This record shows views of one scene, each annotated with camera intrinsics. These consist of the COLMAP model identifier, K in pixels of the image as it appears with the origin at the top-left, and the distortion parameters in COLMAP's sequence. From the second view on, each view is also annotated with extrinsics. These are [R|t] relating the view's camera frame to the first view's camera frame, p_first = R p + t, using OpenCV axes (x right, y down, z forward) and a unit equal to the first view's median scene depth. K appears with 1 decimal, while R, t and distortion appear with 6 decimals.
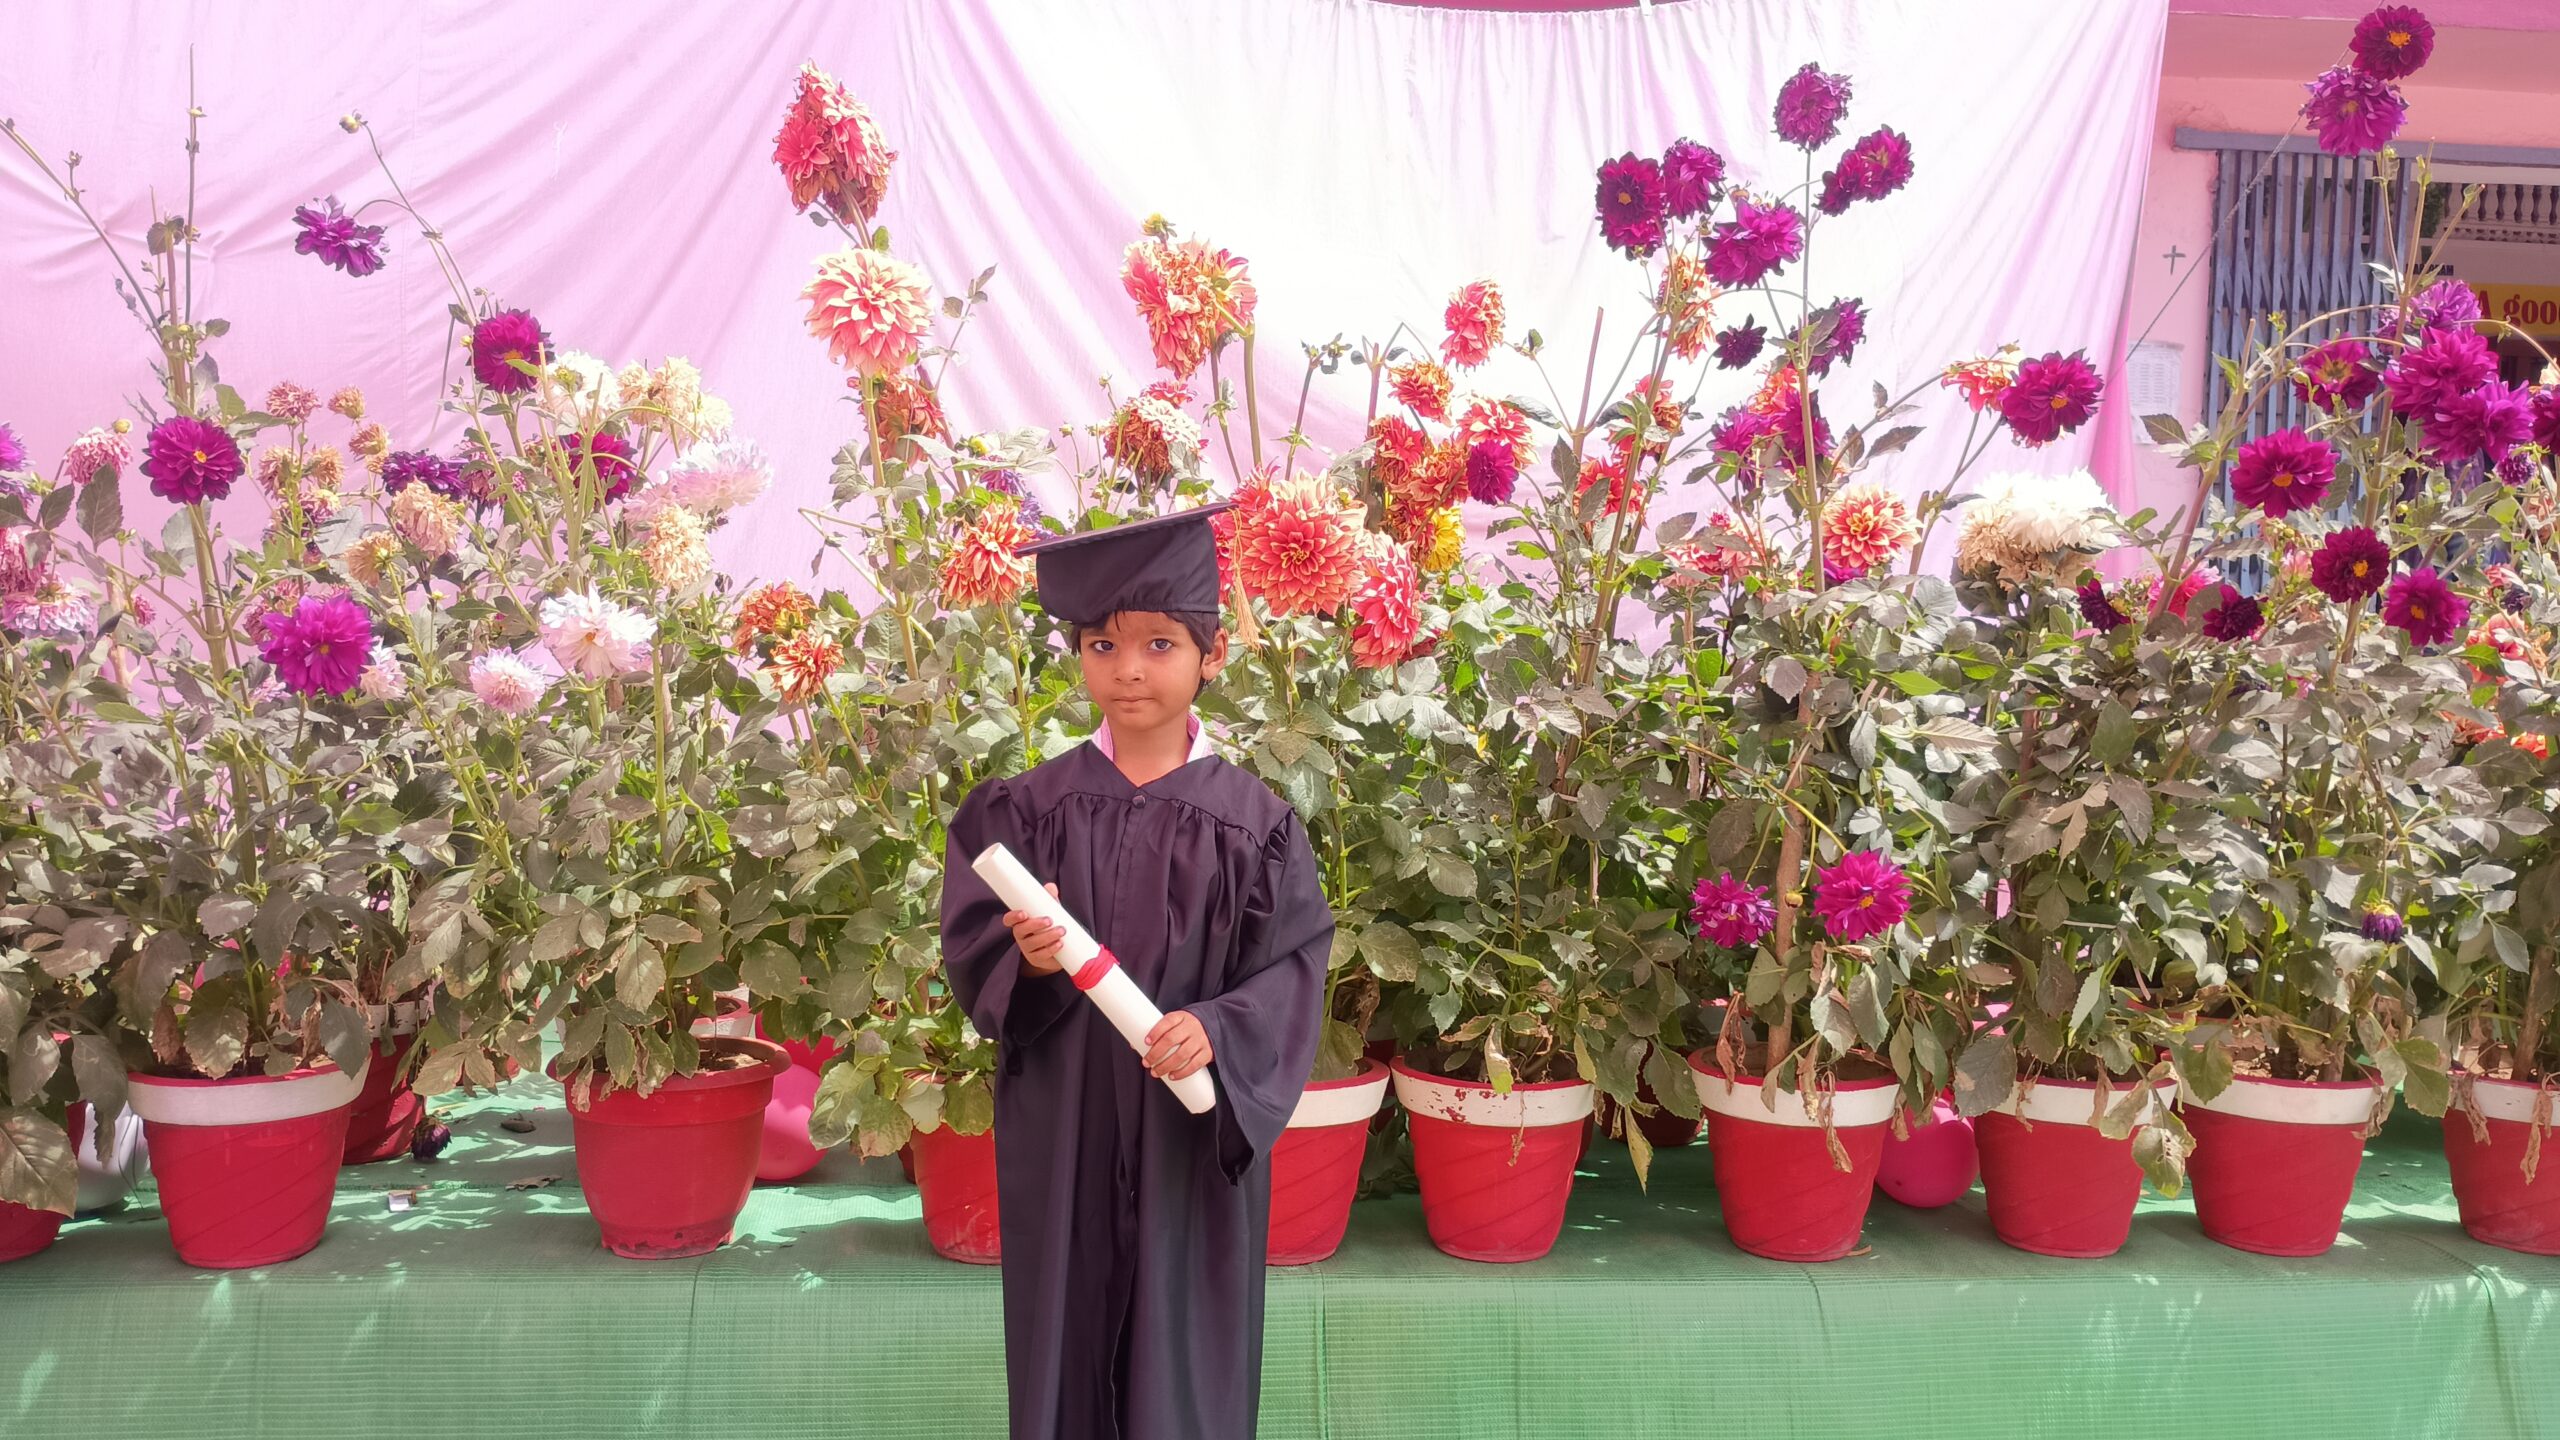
lens RADIAL K [[2108.9, 0, 1231.2], [0, 2108.9, 746.6], [0, 0, 1]] dist [0.041287, -0.055239]
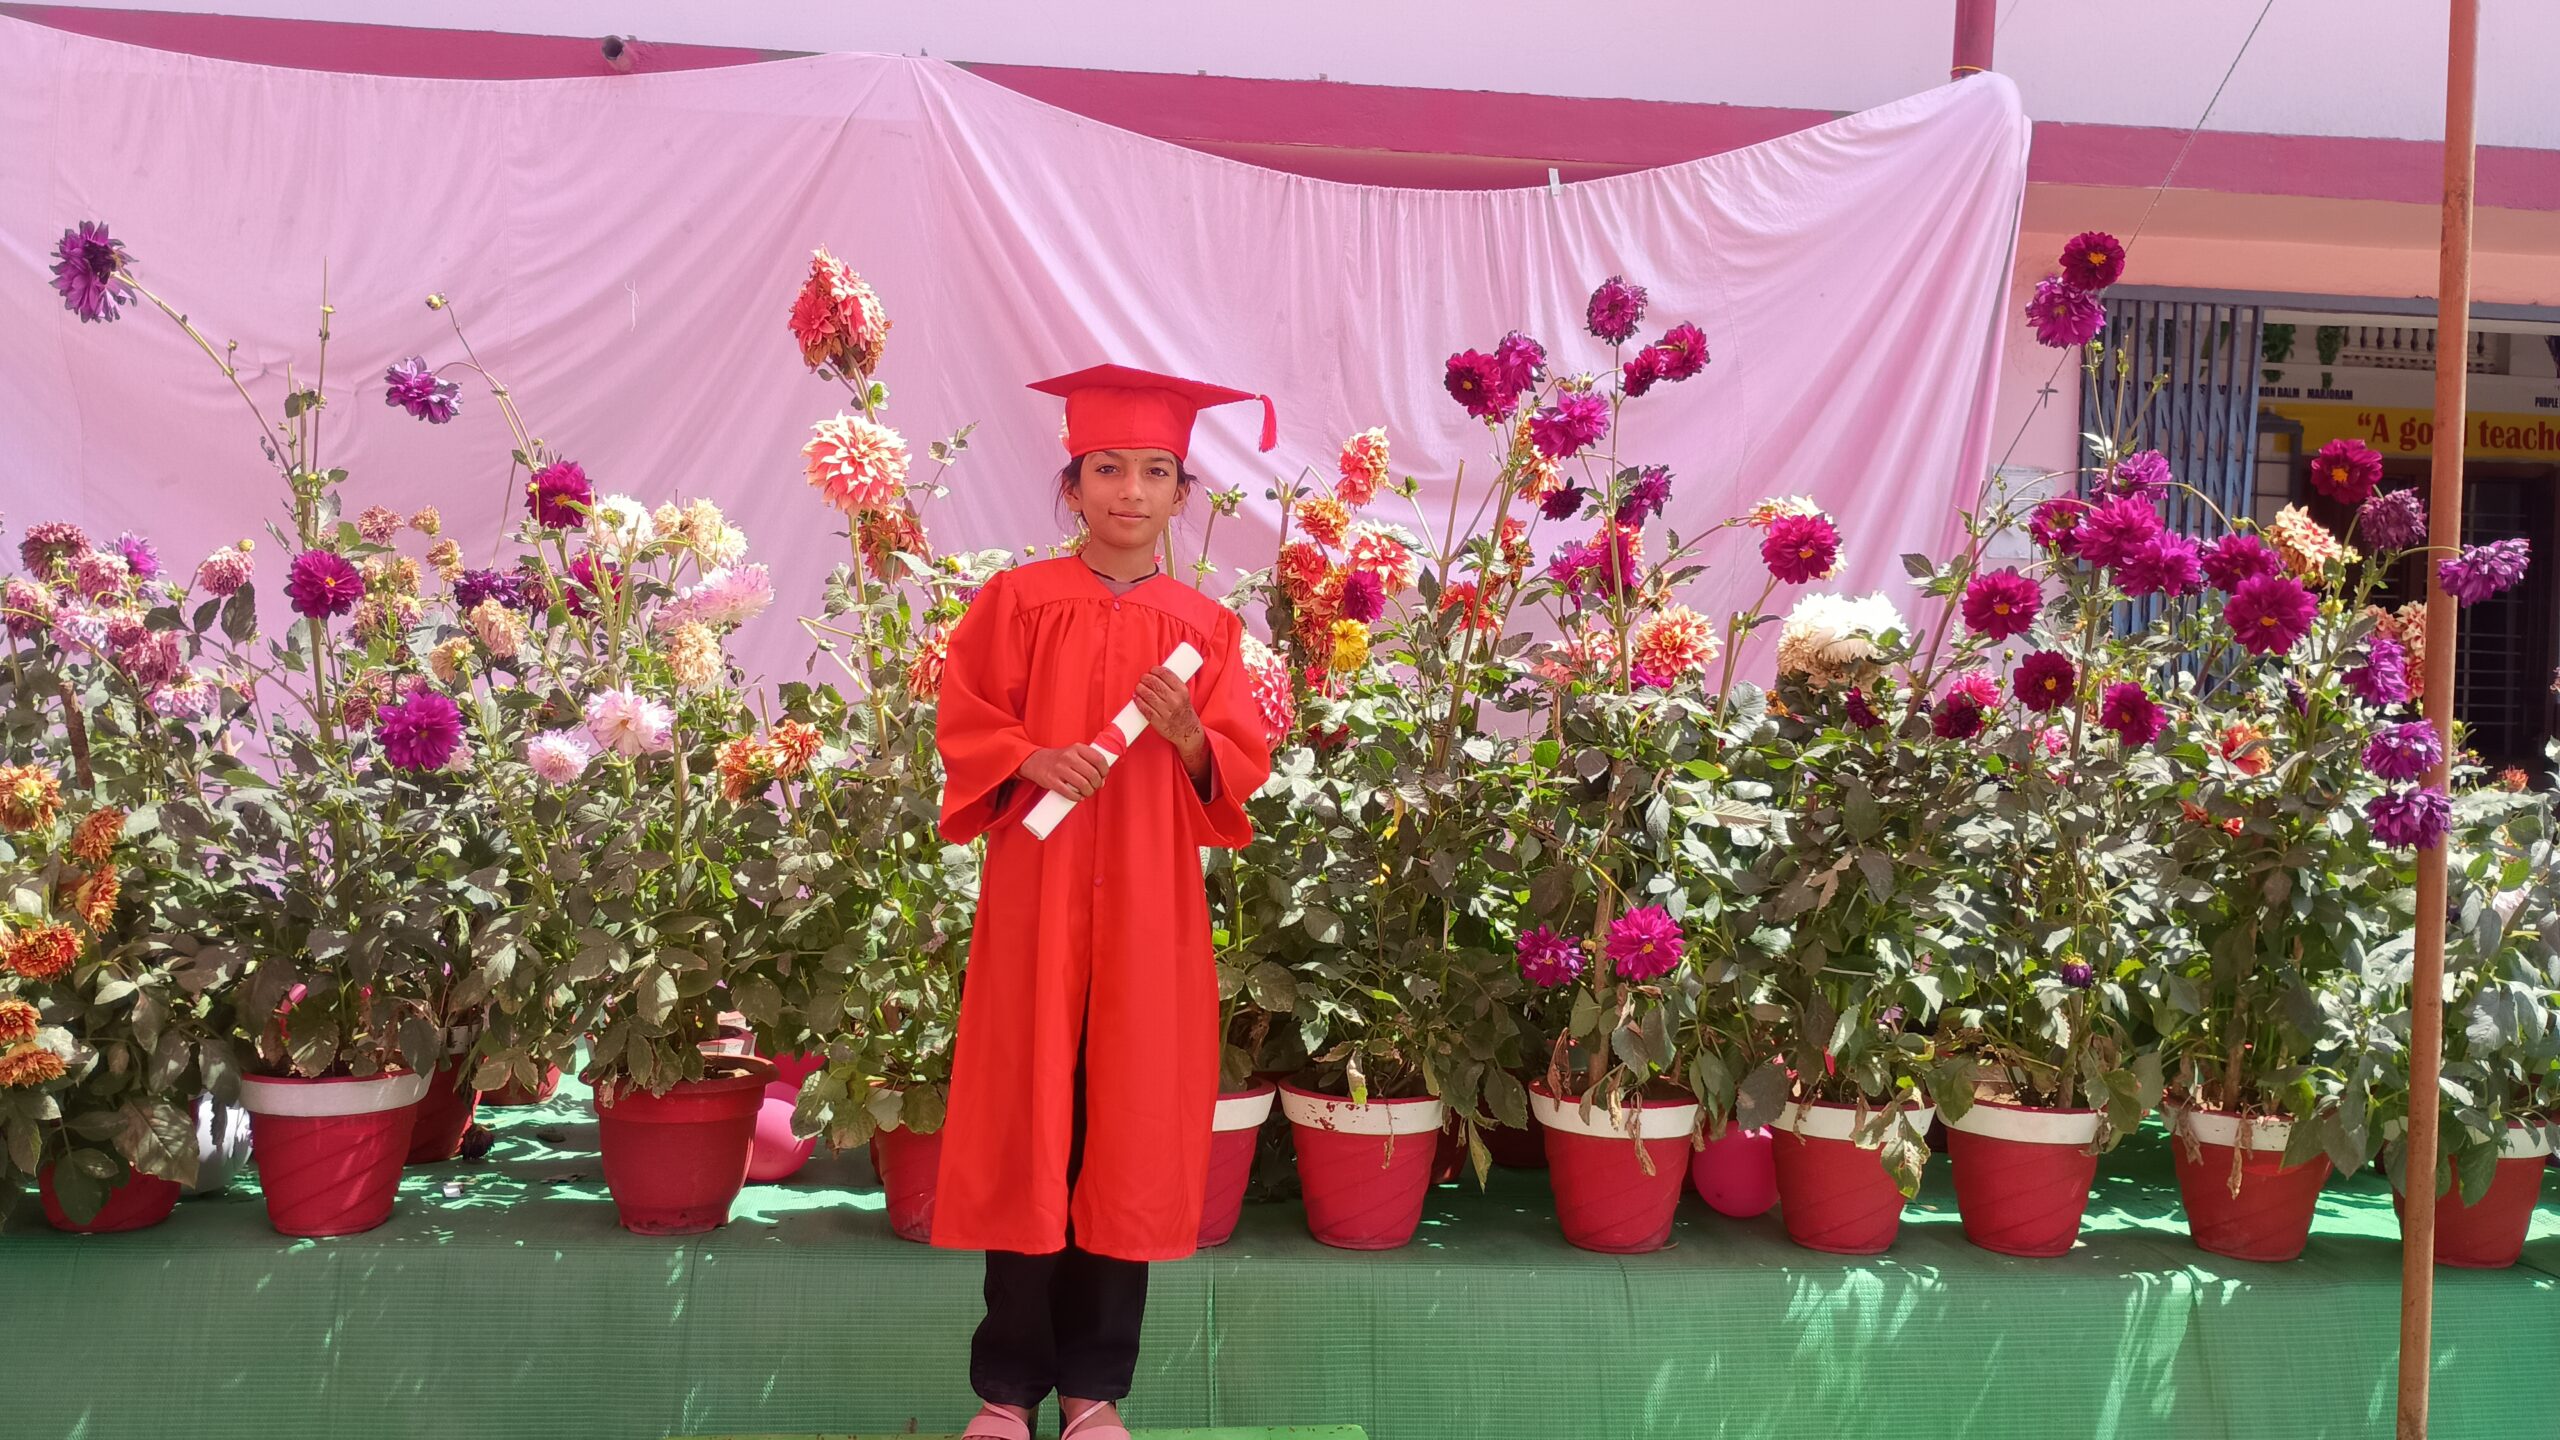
lens RADIAL K [[2120.5, 0, 1253.9], [0, 2120.5, 711.0], [0, 0, 1]] dist [0.036352, -0.051251]
pose [[0.999892, 0.011434, -0.009225, 0.073019], [-0.011913, 0.998485, -0.053710, 0.003800], [0.008597, 0.053814, 0.998514, -0.228307]]
